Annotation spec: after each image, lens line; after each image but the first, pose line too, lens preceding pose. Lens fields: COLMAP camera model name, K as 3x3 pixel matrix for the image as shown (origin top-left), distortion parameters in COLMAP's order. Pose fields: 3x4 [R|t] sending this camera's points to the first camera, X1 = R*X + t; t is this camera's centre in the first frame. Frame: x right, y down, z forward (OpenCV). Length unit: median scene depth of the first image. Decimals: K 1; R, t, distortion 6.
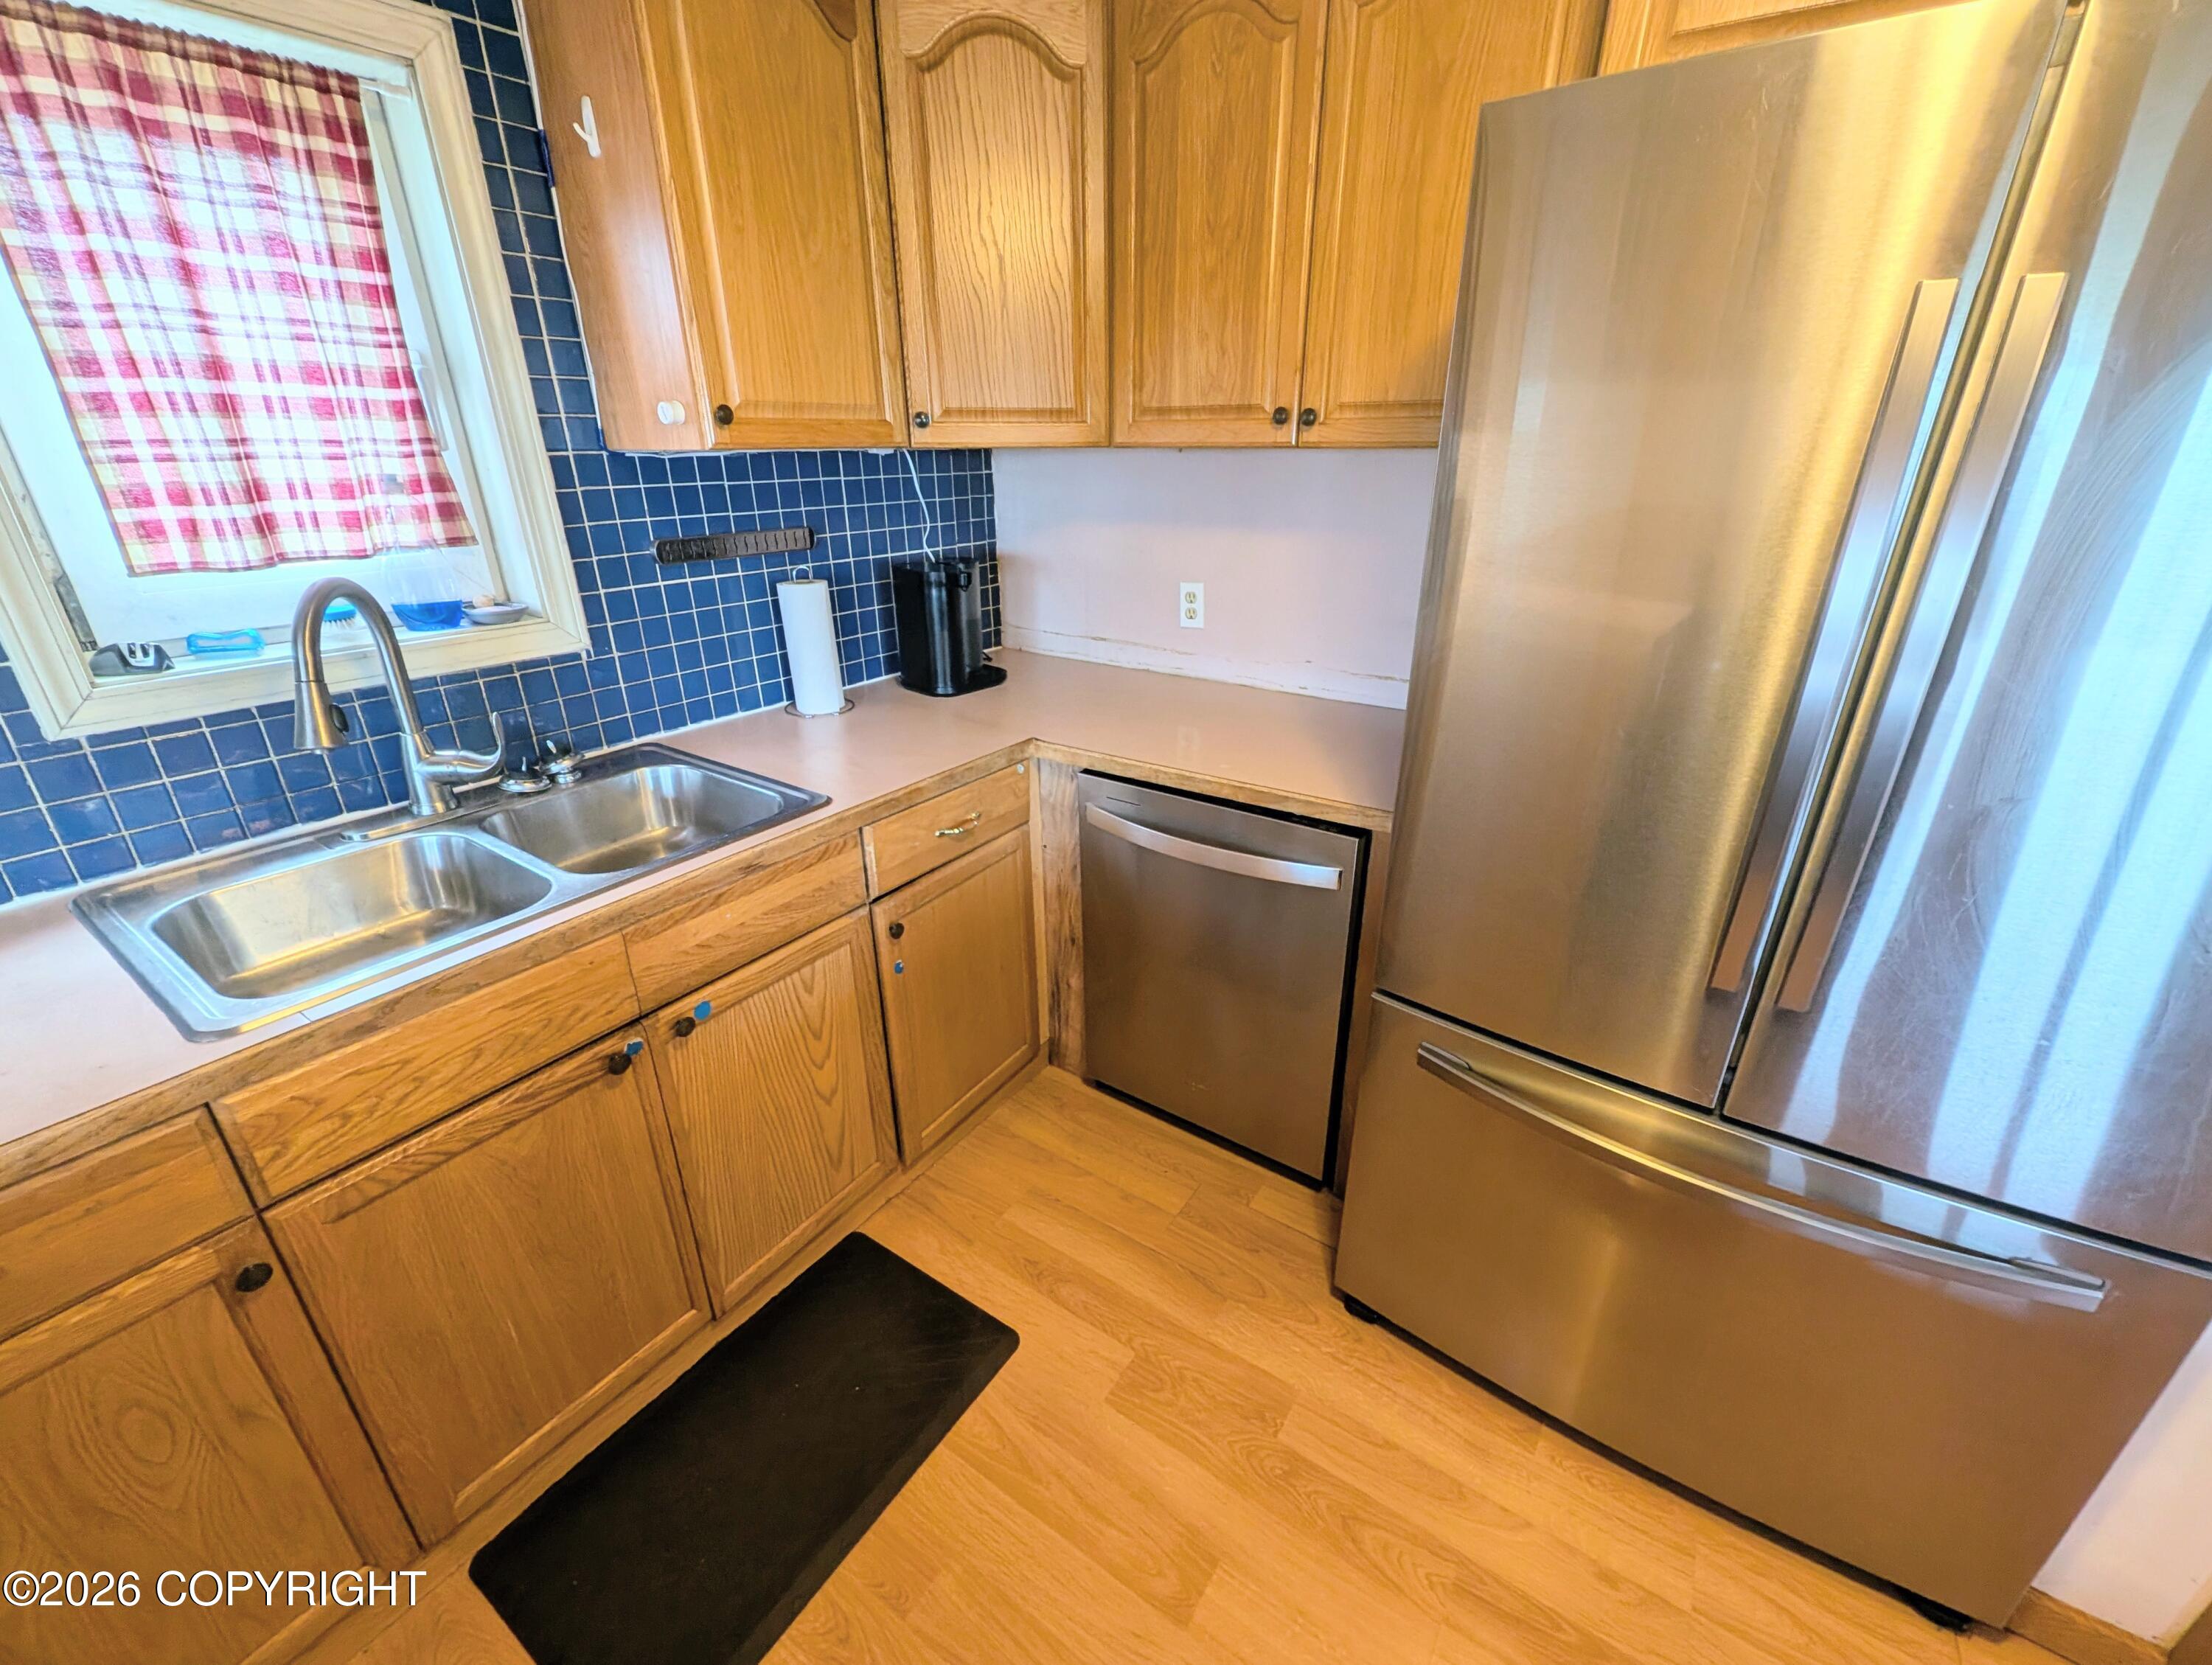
lens RADIAL K [[886.3, 0, 1106.0], [0, 886.3, 832.5], [0, 0, 1]] dist [0.000299, -0.000038]
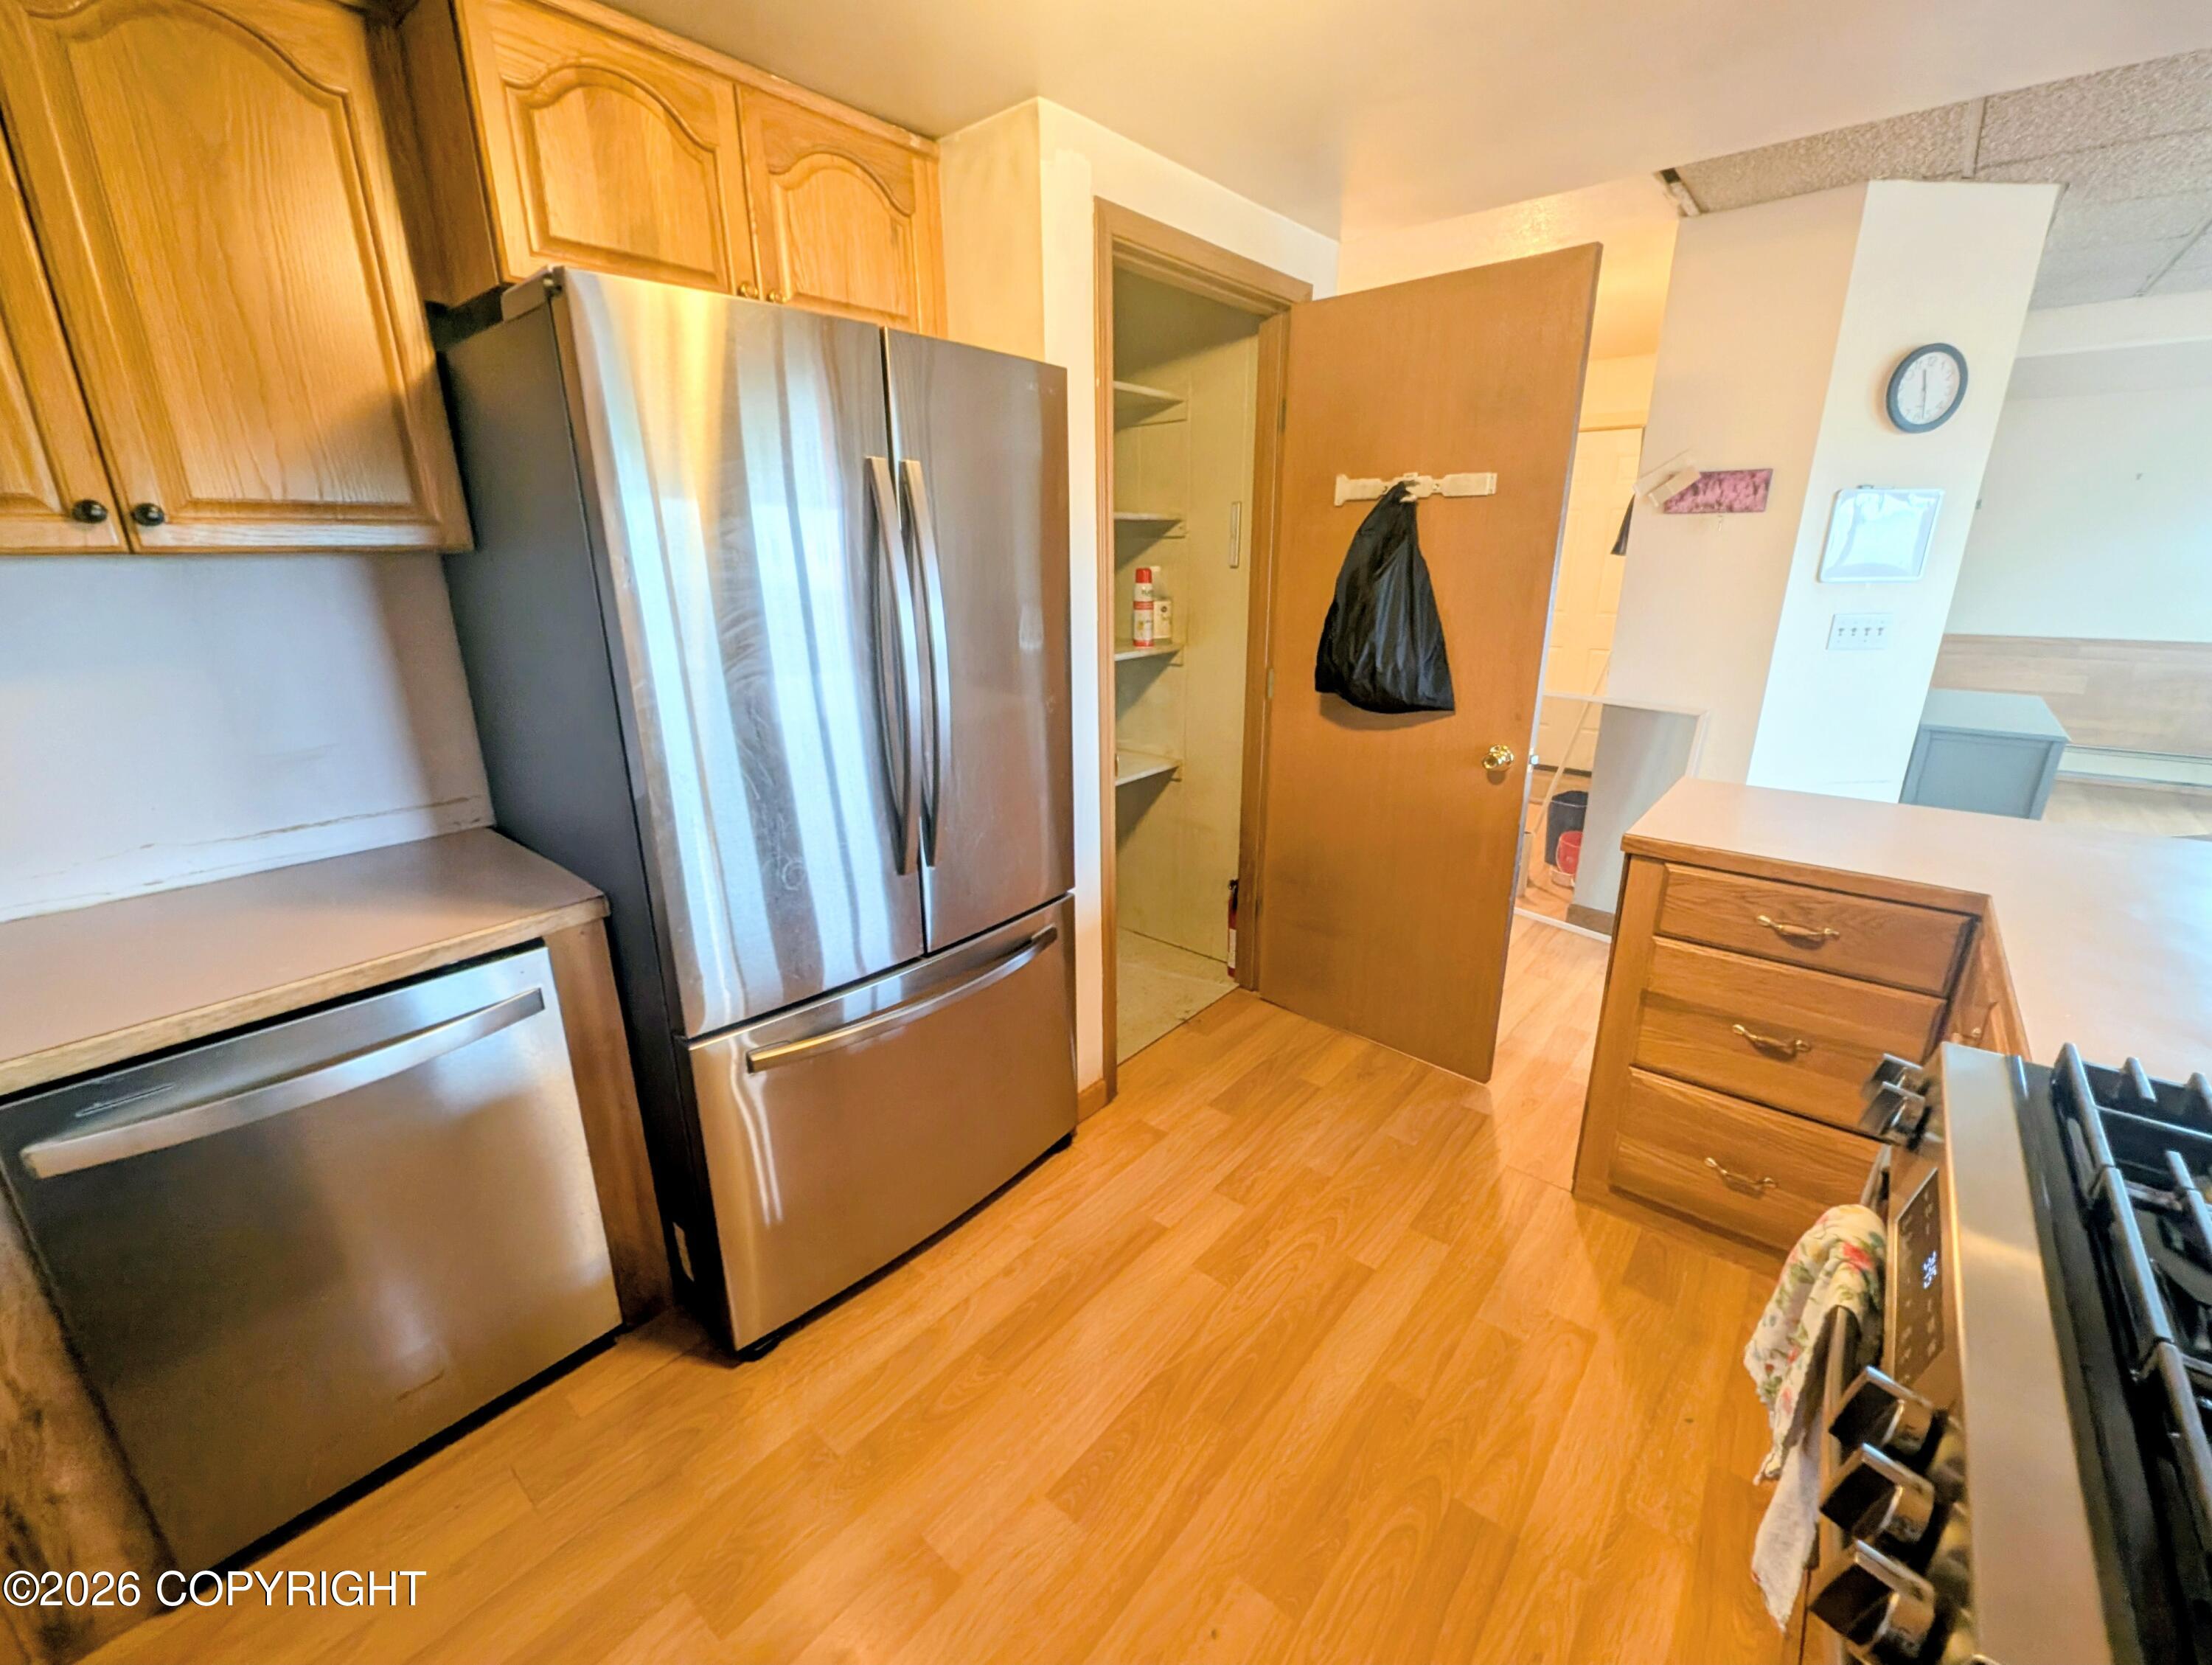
lens RADIAL K [[912.7, 0, 1109.9], [0, 912.7, 830.1], [0, 0, 1]] dist [0.000617, -0.001005]
pose [[0.112045, -0.295343, 0.948798, -0.490964], [0.400713, 0.887165, 0.228837, -0.079135], [-0.909327, 0.354556, 0.217750, 0.180405]]
